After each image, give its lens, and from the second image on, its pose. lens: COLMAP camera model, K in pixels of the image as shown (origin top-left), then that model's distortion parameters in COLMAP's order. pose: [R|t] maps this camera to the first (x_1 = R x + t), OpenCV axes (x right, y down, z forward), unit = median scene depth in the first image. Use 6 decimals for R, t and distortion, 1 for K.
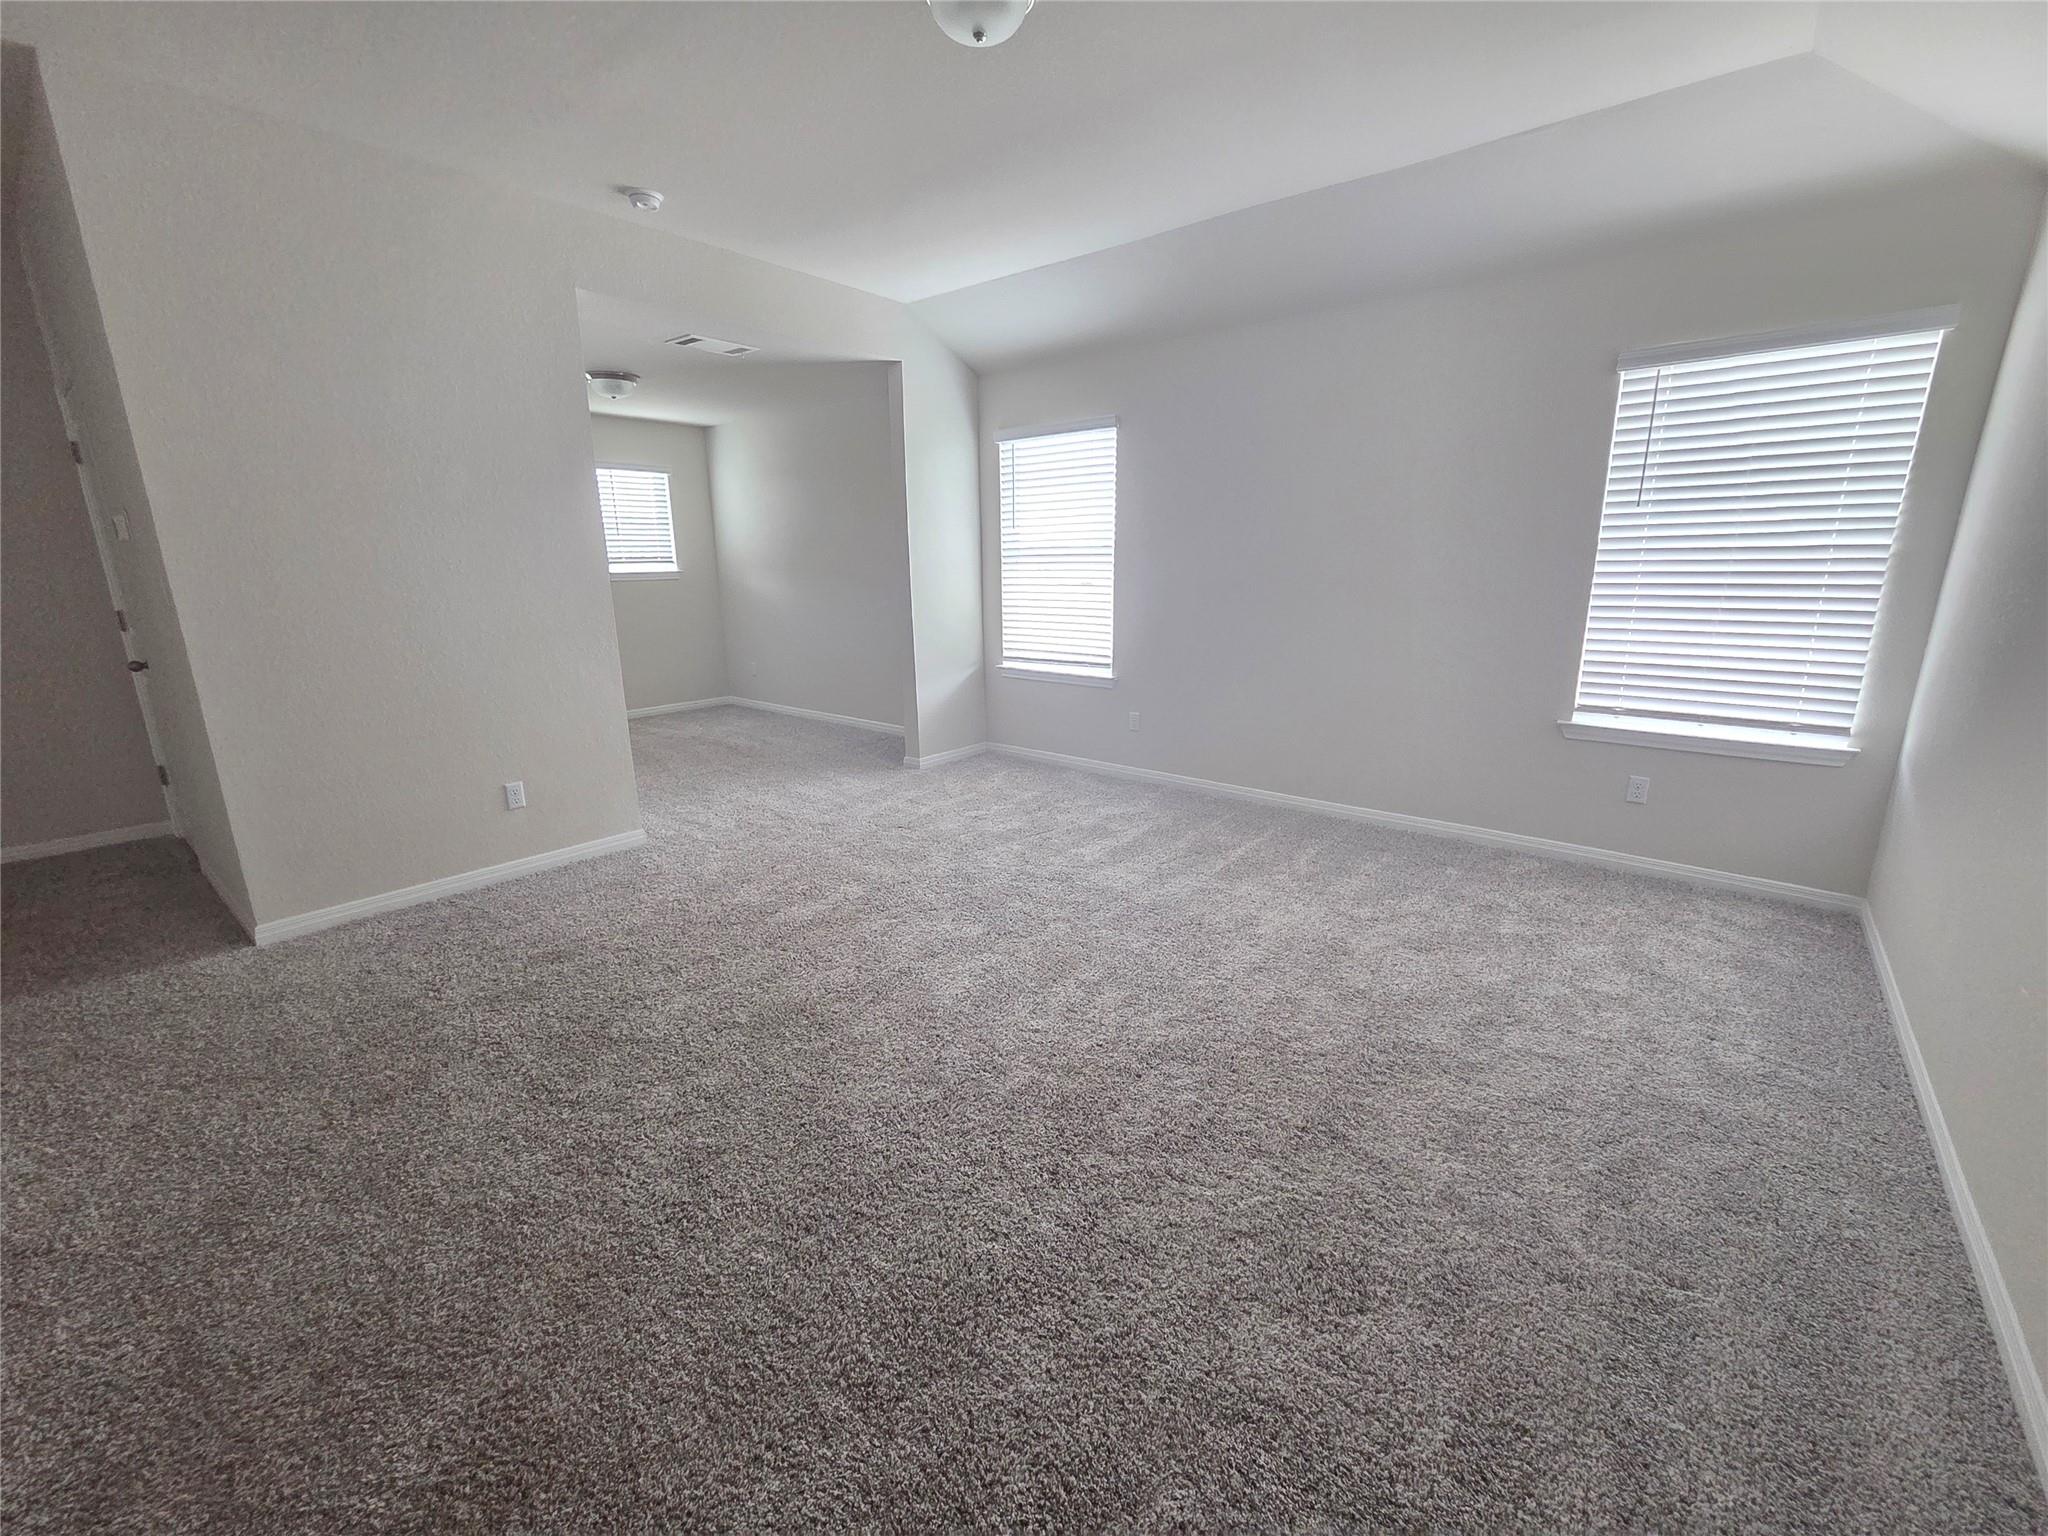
lens RADIAL K [[838.5, 0, 1028.6], [0, 838.5, 759.6], [0, 0, 1]] dist [-0.003031, 0.004438]
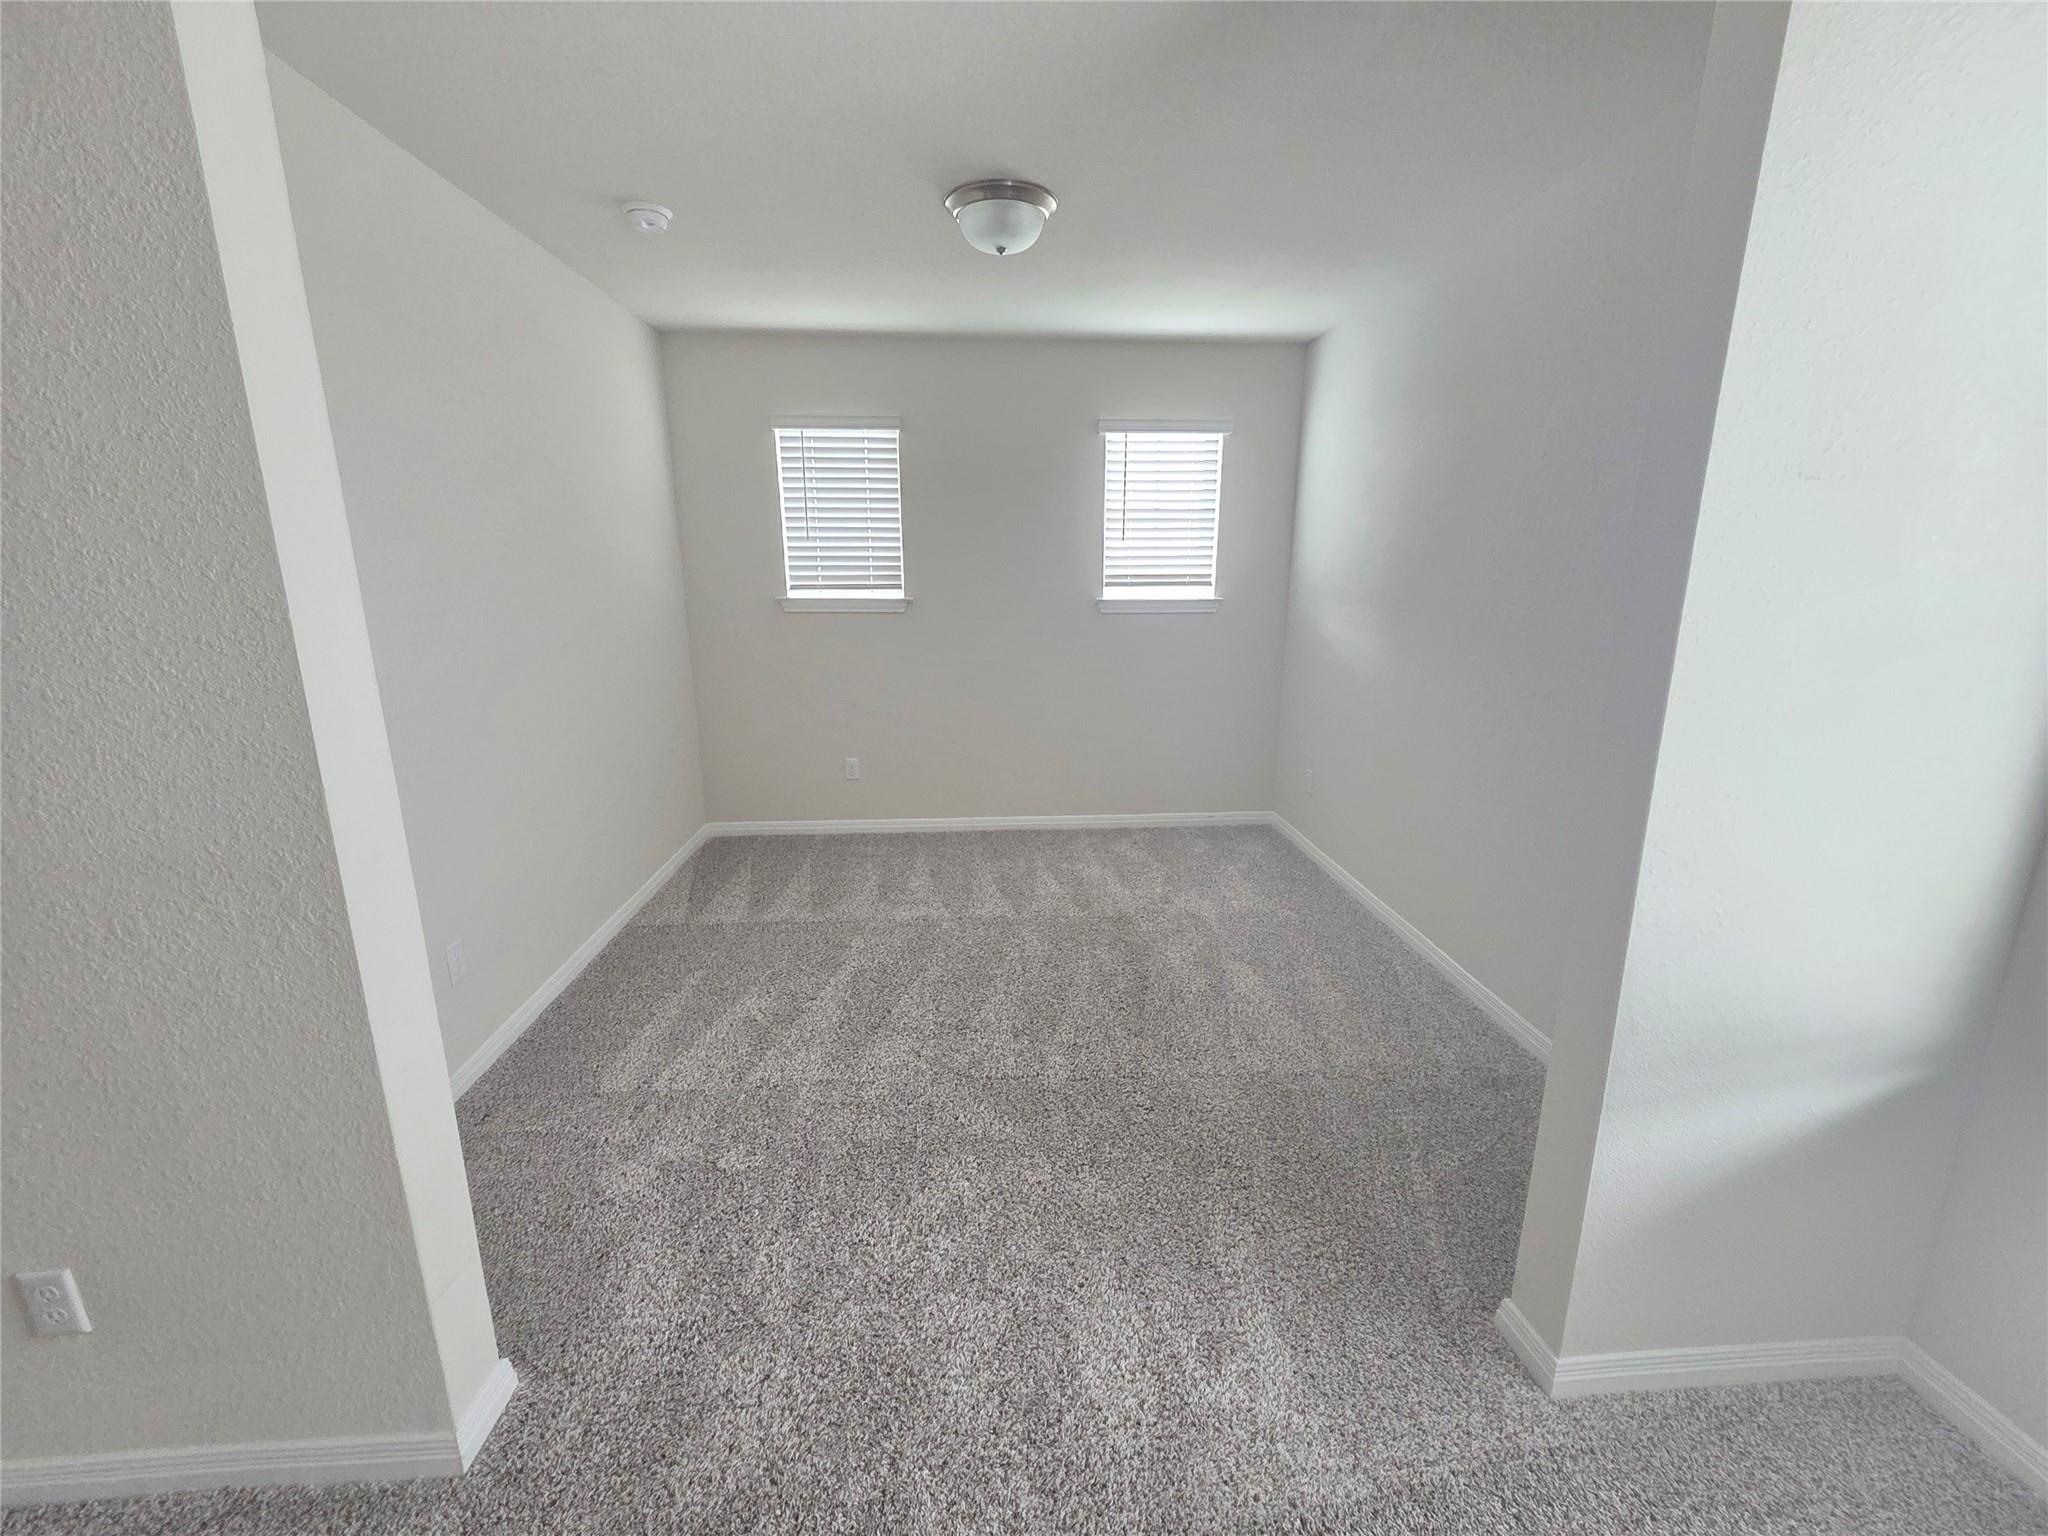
lens RADIAL K [[838.5, 0, 1028.7], [0, 838.5, 772.9], [0, 0, 1]] dist [-0.003031, 0.004438]
pose [[0.686883, 0.184584, -0.702937, -0.071330], [-0.180124, 0.980270, 0.081399, -0.136665], [0.704093, 0.070705, 0.706579, 0.525224]]
